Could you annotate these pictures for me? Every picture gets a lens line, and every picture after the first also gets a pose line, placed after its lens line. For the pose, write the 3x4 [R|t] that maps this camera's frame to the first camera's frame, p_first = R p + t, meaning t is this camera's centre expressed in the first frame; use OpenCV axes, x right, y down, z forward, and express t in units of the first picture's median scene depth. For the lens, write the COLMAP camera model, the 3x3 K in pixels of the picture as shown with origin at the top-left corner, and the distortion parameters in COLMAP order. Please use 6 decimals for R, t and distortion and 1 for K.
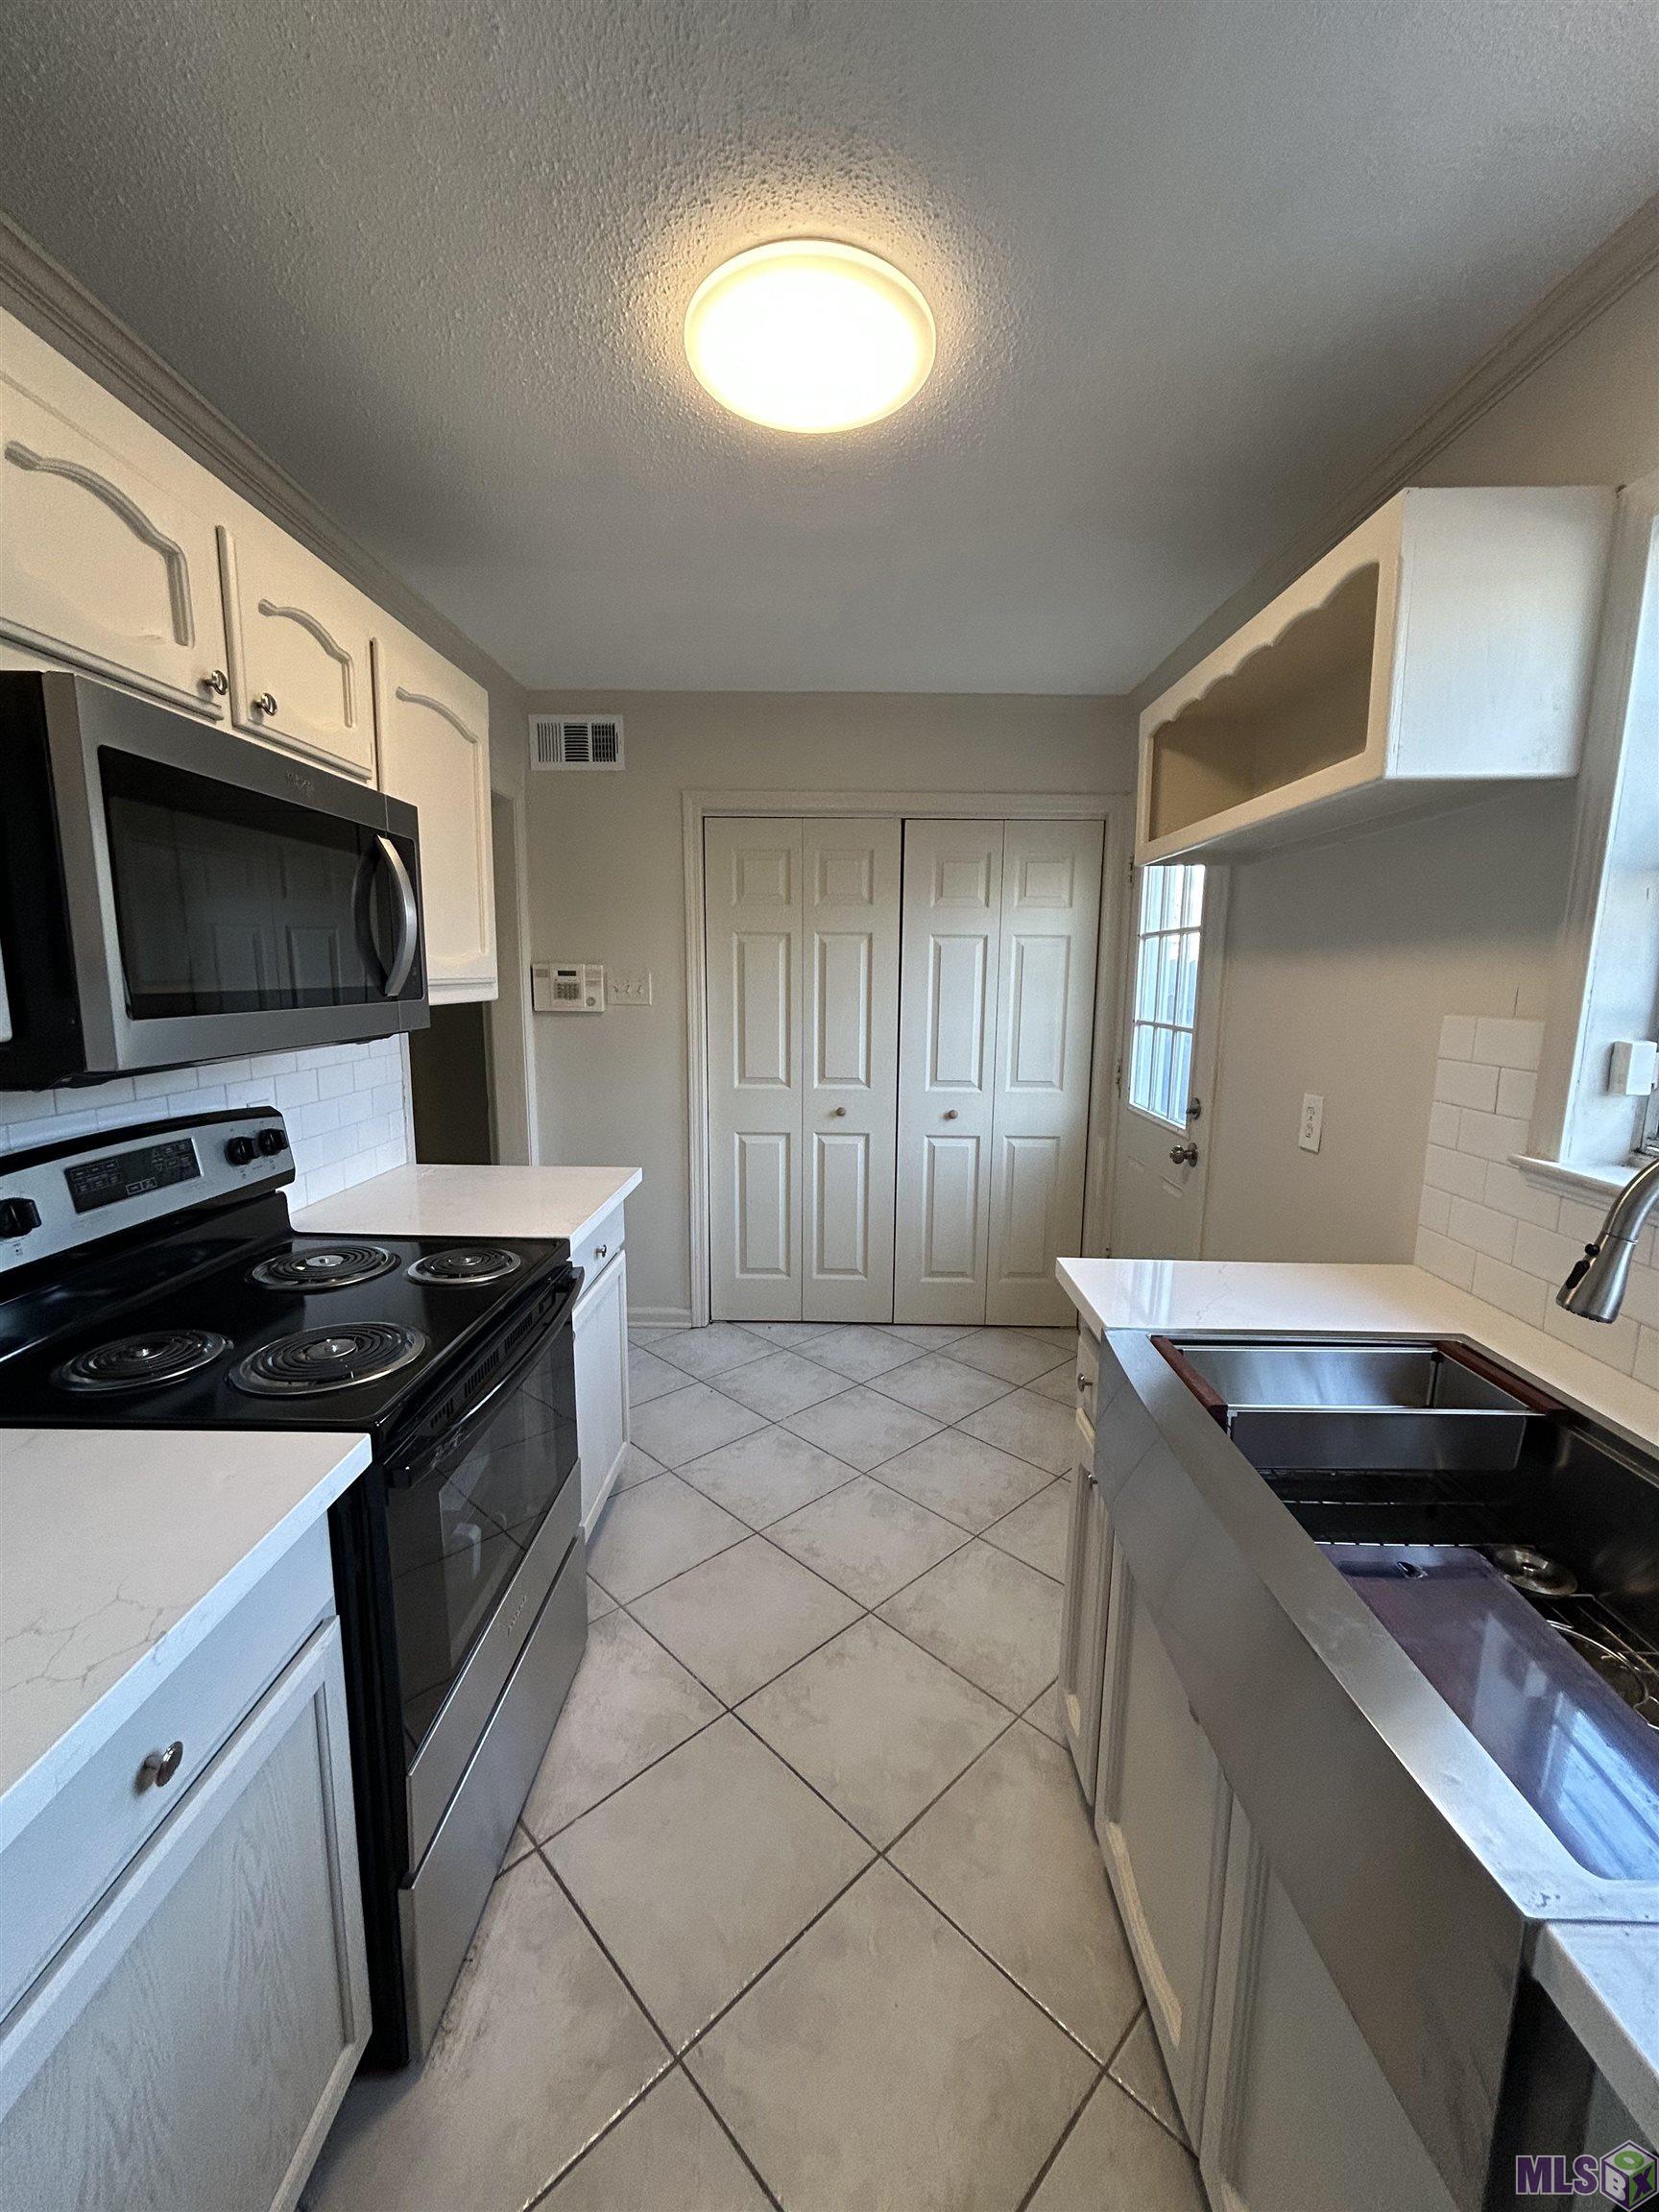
lens RADIAL K [[896.0, 0, 821.8], [0, 896.0, 1110.8], [0, 0, 1]] dist [-0.000866, 0.002746]
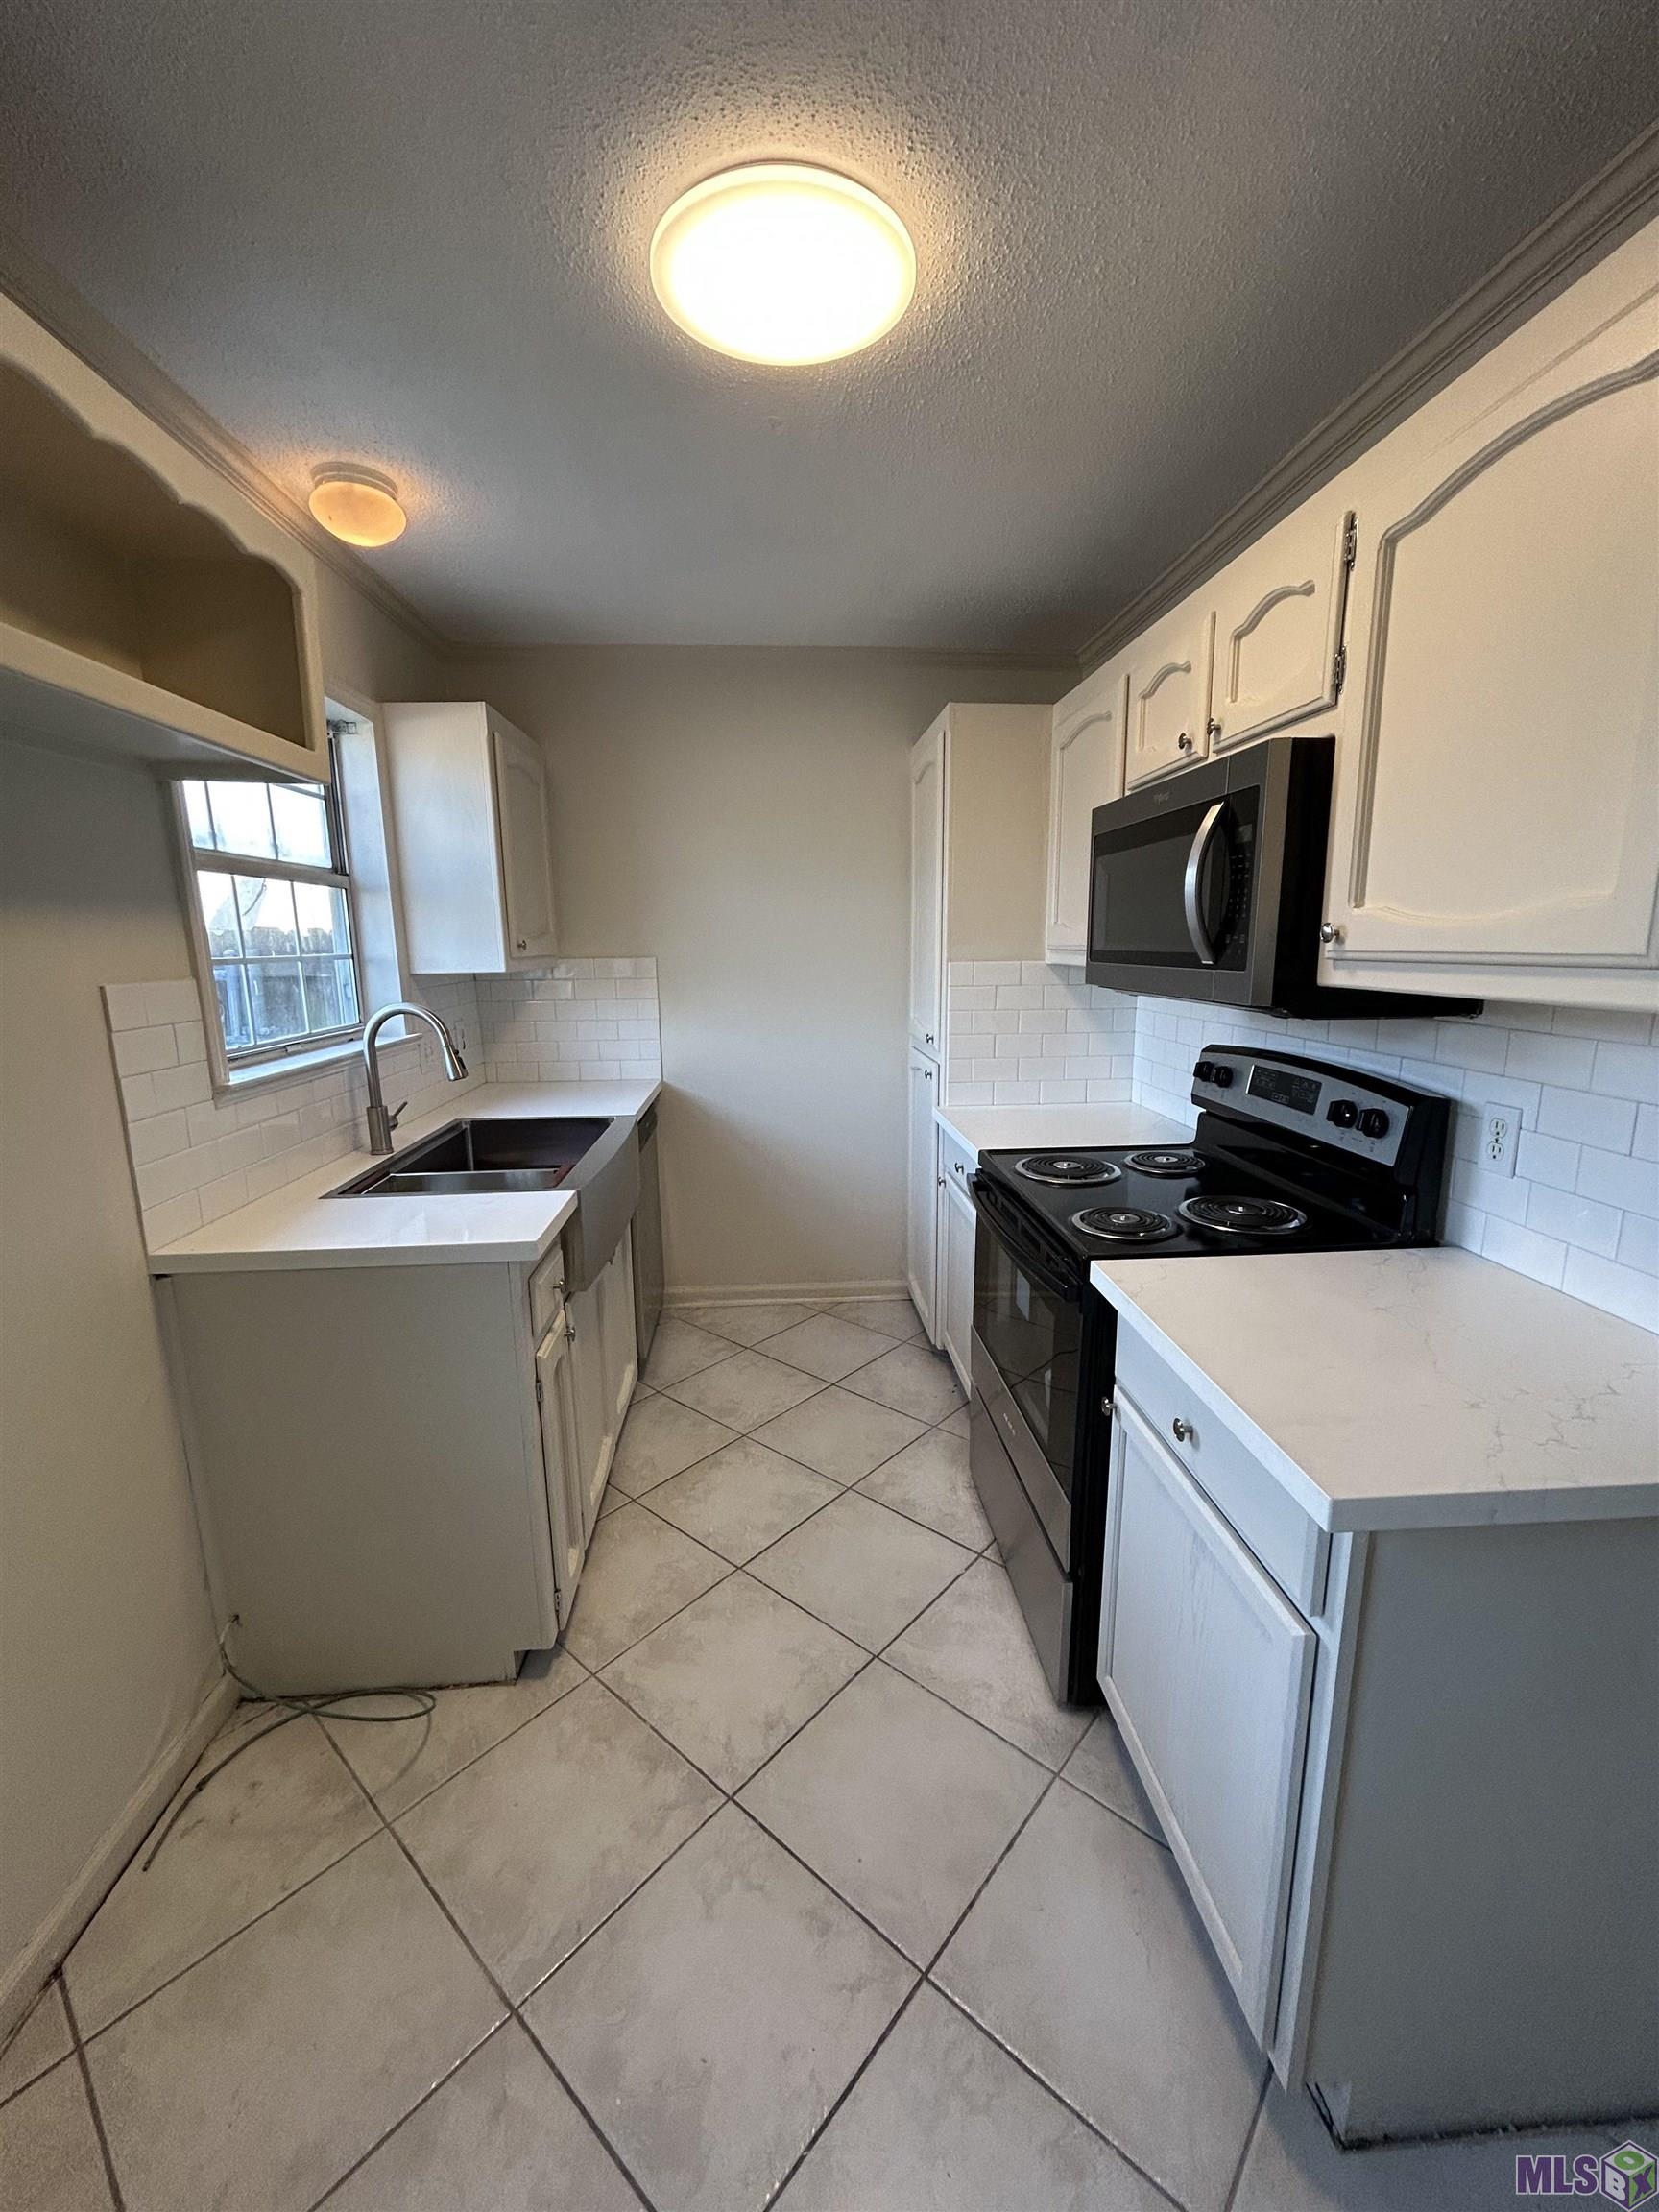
lens RADIAL K [[896.0, 0, 826.8], [0, 896.0, 1113.3], [0, 0, 1]] dist [-0.000866, 0.002746]
pose [[-0.995750, 0.017391, -0.090445, 0.043124], [-0.014472, 0.940271, 0.340120, -0.326170], [0.090958, 0.339983, -0.936023, 2.088399]]
